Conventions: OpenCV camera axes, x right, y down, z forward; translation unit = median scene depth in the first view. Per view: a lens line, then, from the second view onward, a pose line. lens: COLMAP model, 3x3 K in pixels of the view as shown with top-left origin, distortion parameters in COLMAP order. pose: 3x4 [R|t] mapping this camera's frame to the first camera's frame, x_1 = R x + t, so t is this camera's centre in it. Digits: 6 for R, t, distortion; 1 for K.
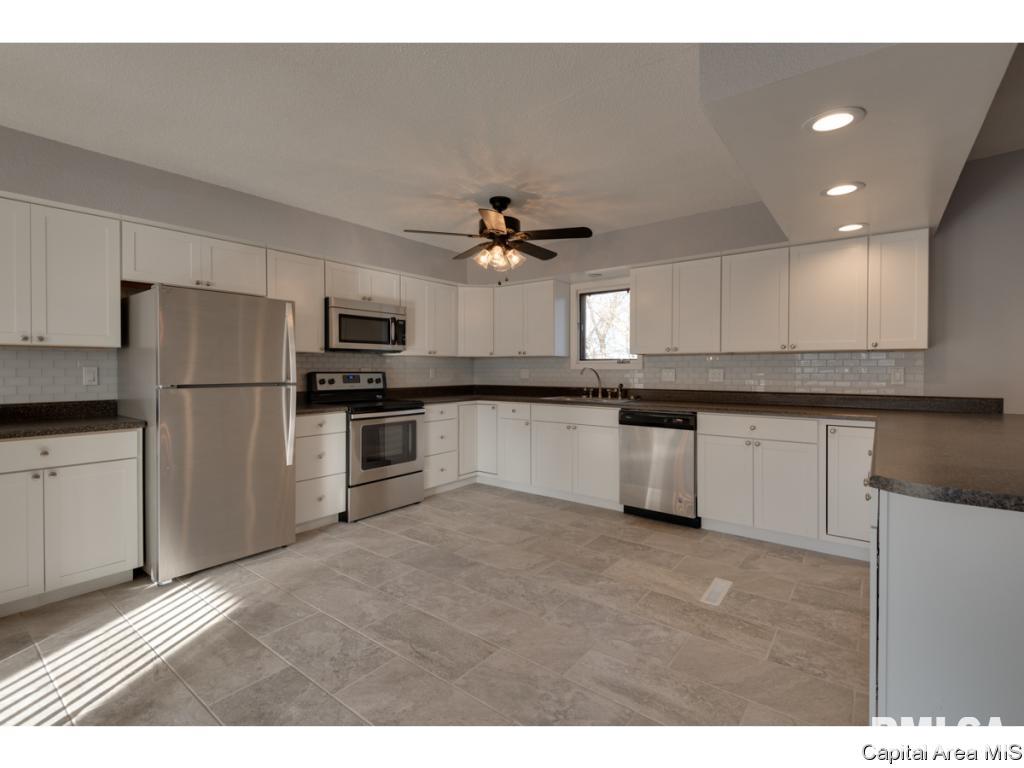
lens RADIAL K [[469.6, 0, 507.4], [0, 469.6, 373.9], [0, 0, 1]] dist [0.020218, -0.002477]
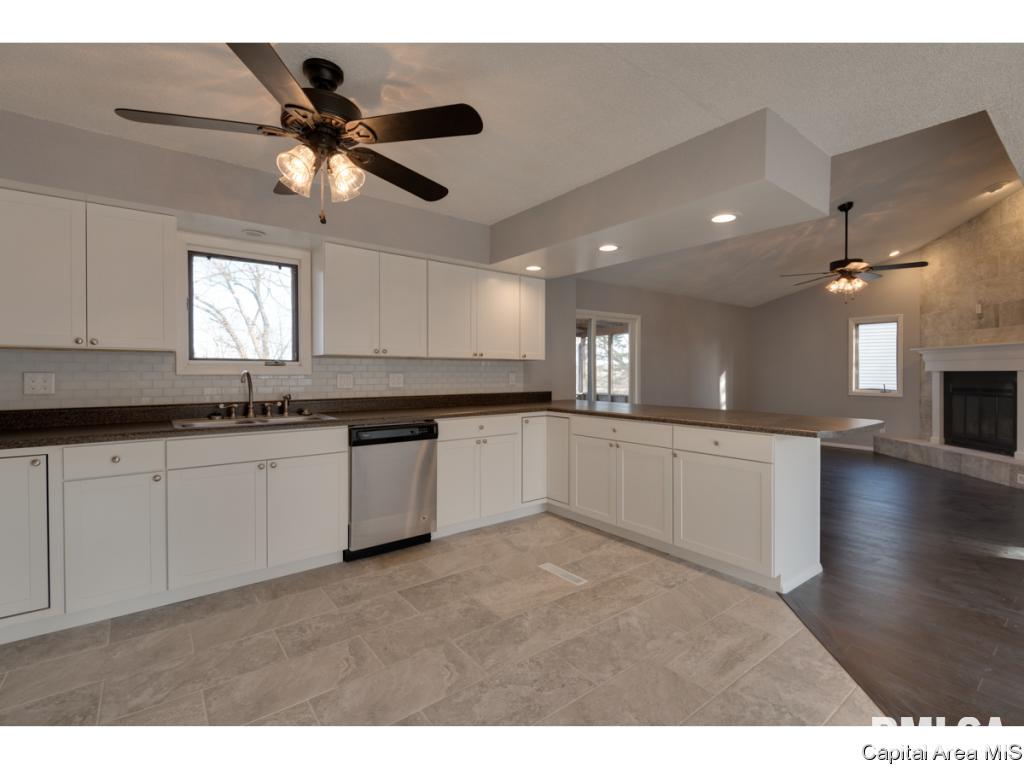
lens RADIAL K [[469.6, 0, 516.4], [0, 469.6, 375.8], [0, 0, 1]] dist [0.020218, -0.002477]
pose [[0.237473, -0.009333, 0.971349, -0.469875], [0.007008, 0.999944, 0.007894, -0.012903], [-0.971369, 0.004933, 0.237525, 0.596102]]
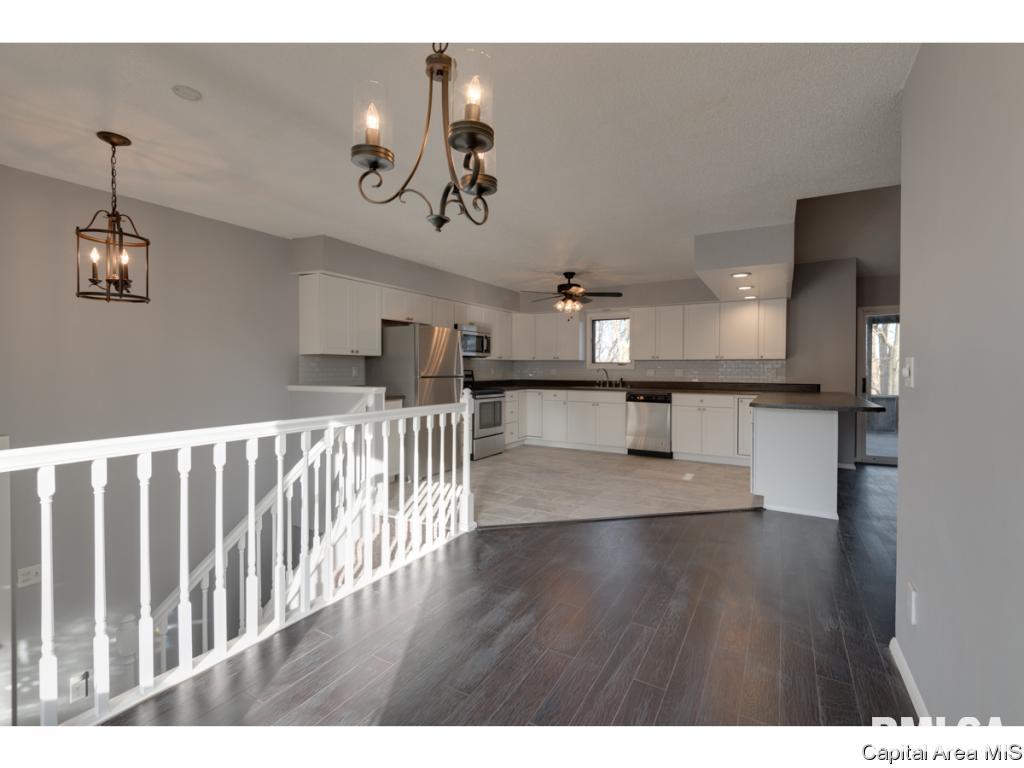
lens RADIAL K [[469.6, 0, 512.6], [0, 469.6, 381.6], [0, 0, 1]] dist [0.020218, -0.002477]
pose [[0.989883, -0.000606, 0.141885, -0.437220], [-0.001768, 0.999861, 0.016603, 0.008700], [-0.141876, -0.016686, 0.989744, -0.663099]]
